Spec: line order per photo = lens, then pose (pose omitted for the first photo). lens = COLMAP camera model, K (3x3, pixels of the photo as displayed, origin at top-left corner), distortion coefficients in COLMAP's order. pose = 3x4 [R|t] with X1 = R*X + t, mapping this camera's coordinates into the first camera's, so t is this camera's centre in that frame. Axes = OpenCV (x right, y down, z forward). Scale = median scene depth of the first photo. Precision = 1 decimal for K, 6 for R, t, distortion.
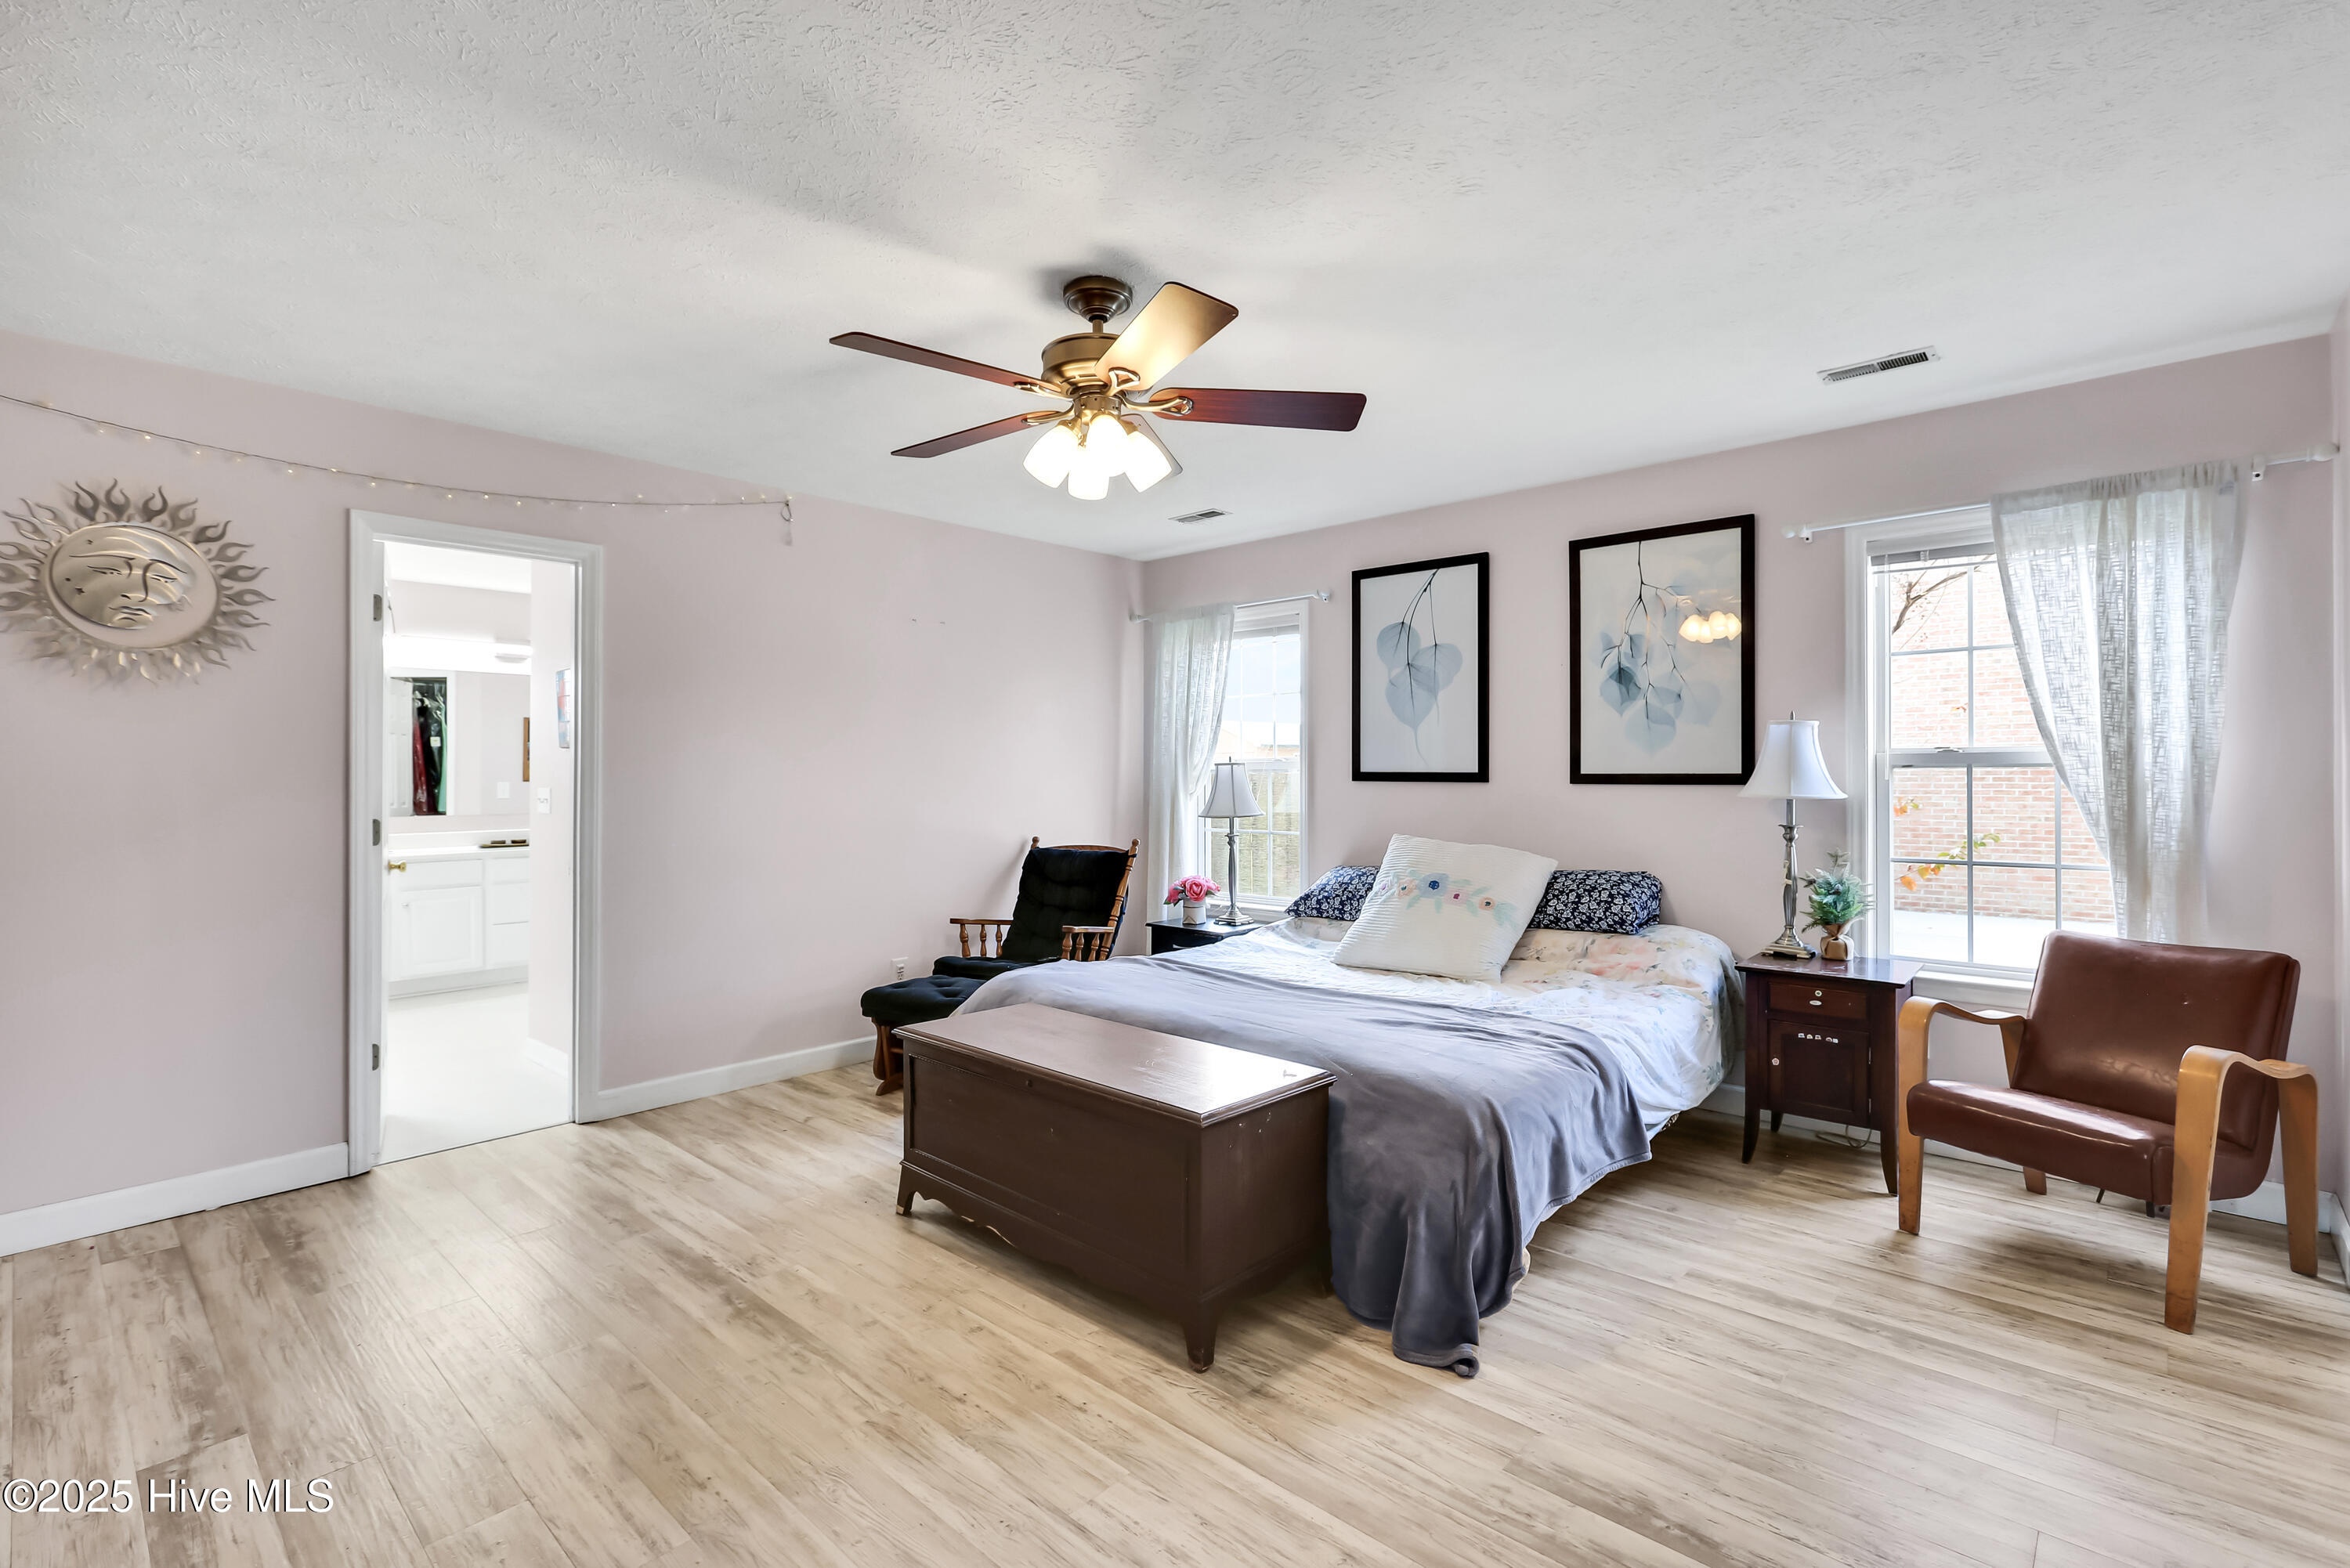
lens RADIAL K [[1102.1, 0, 1159.2], [0, 1102.1, 781.4], [0, 0, 1]] dist [-0.005406, 0.002319]
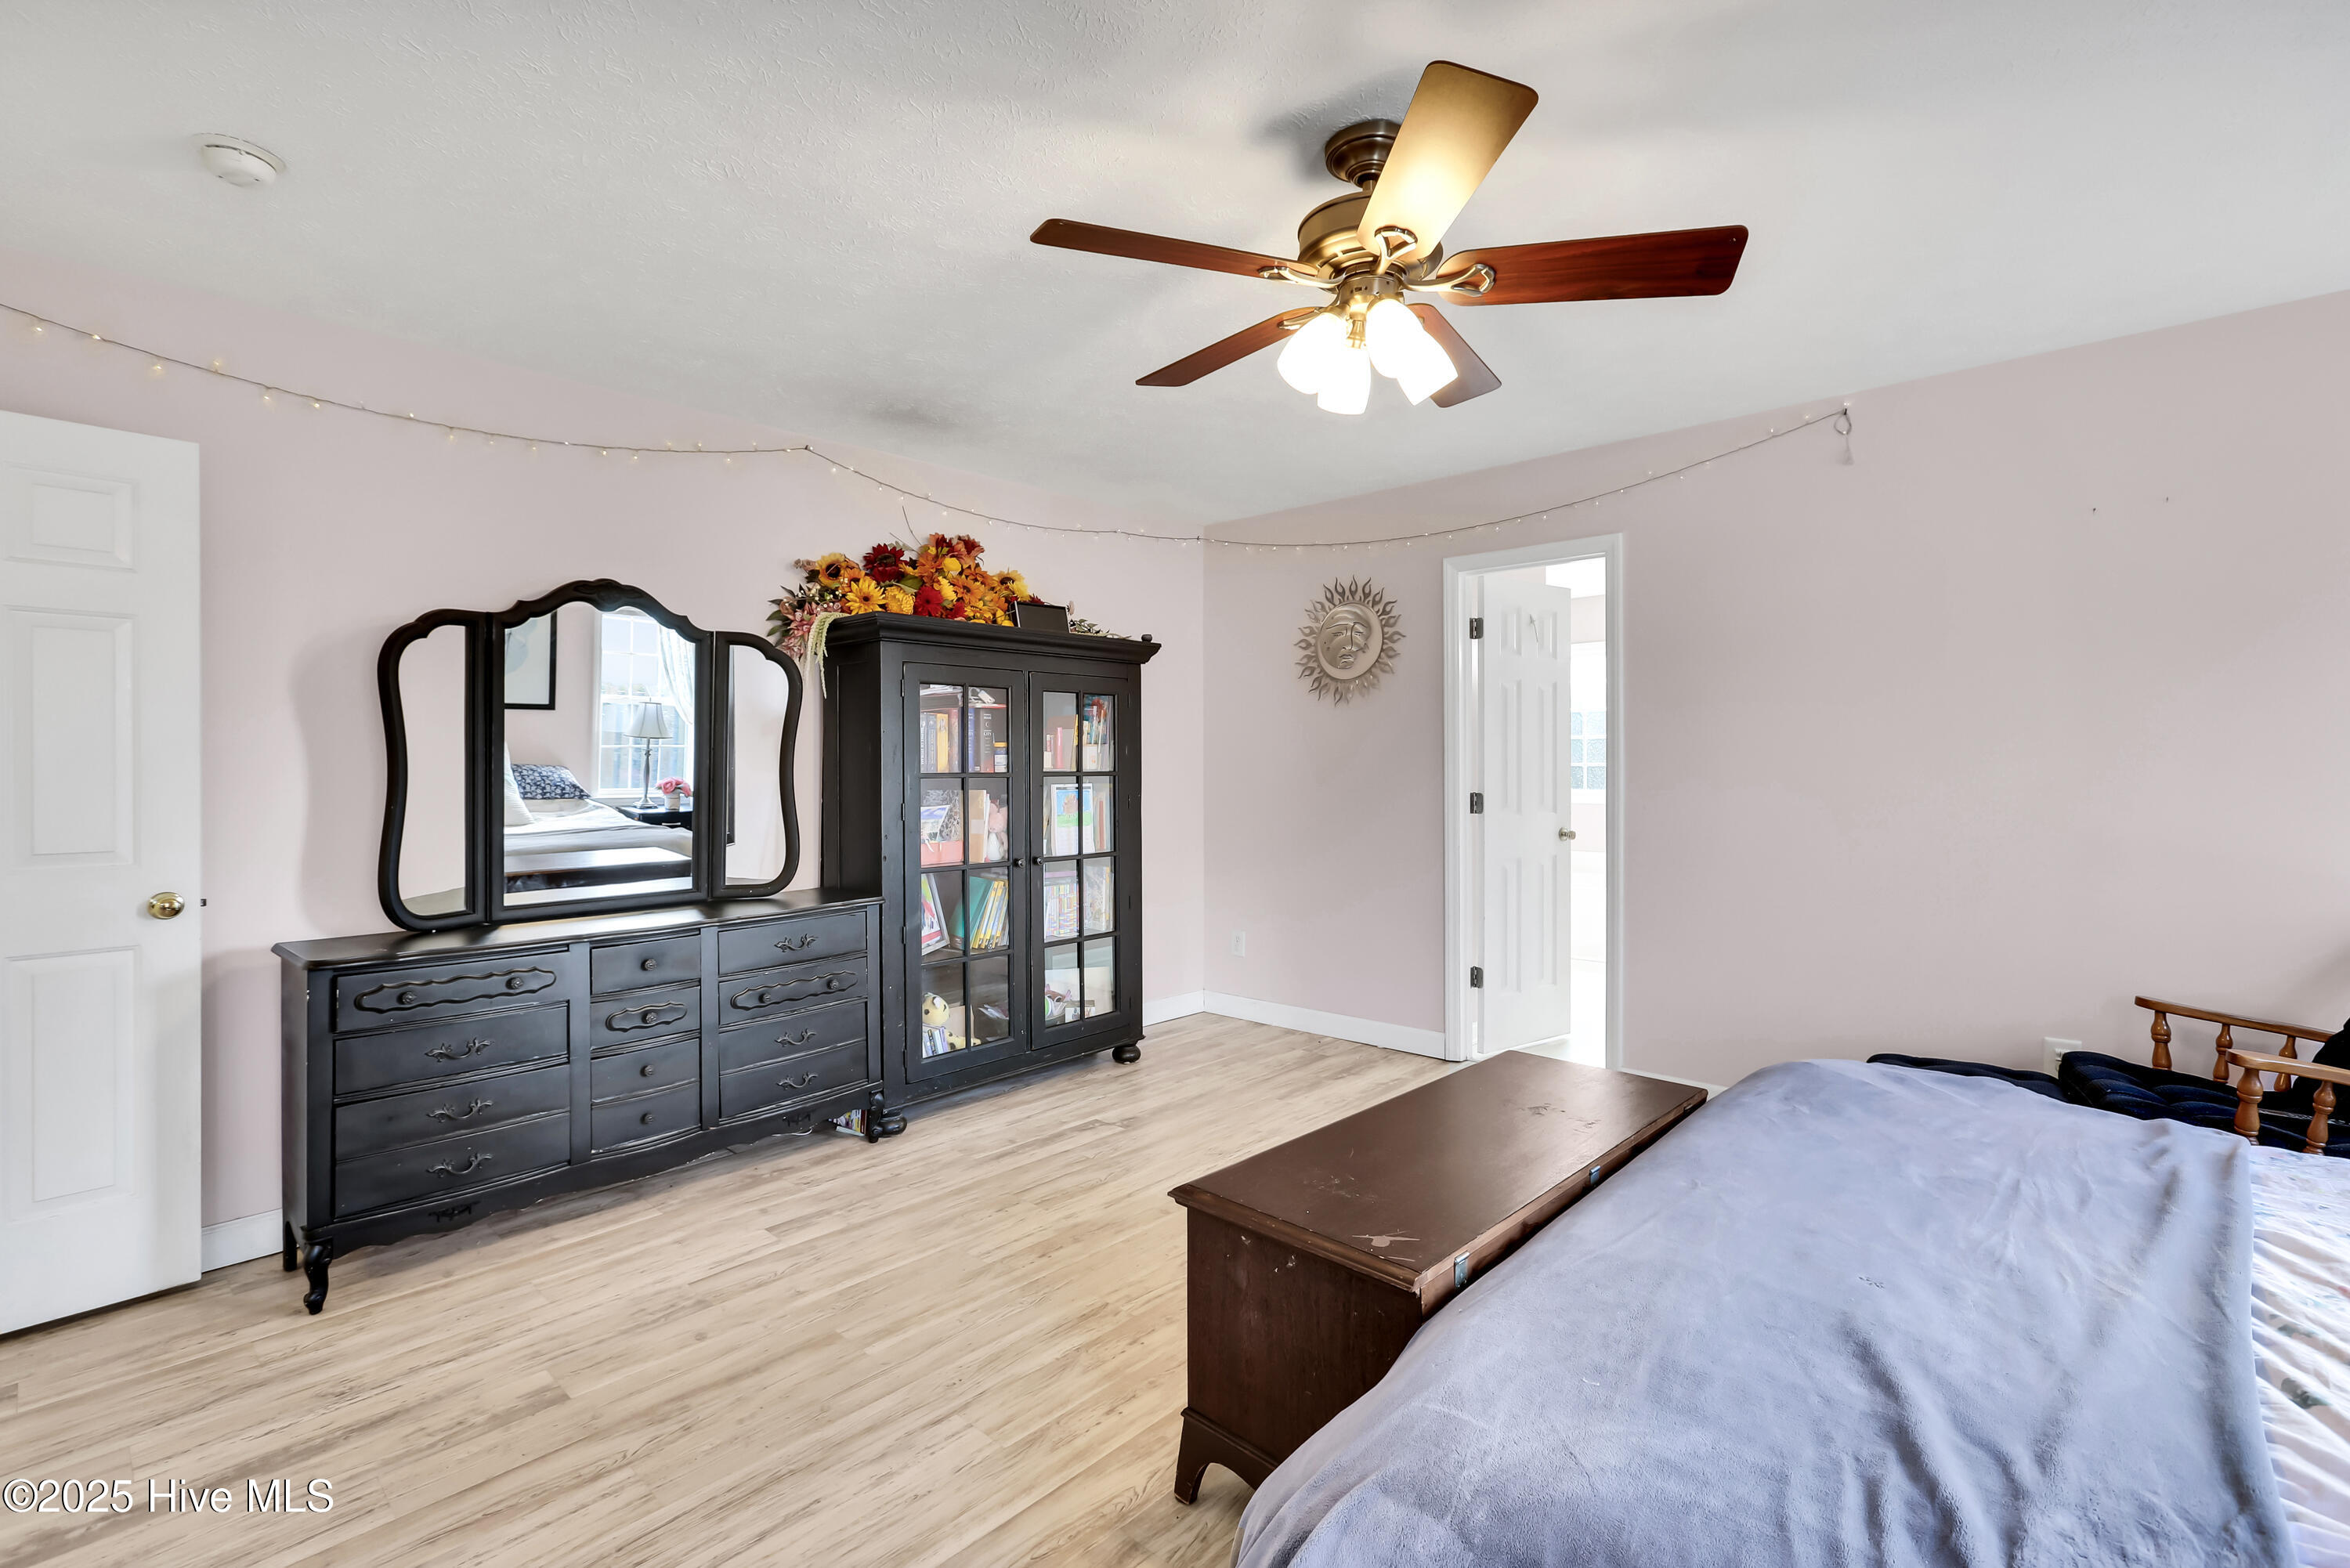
lens RADIAL K [[1058.8, 0, 1159.4], [0, 1058.8, 761.3], [0, 0, 1]] dist [-0.007499, 0.001614]
pose [[-0.020505, 0.003680, -0.999783, 0.645600], [-0.001314, 0.999992, 0.003708, -0.007791], [0.999789, 0.001389, -0.020500, 0.793331]]
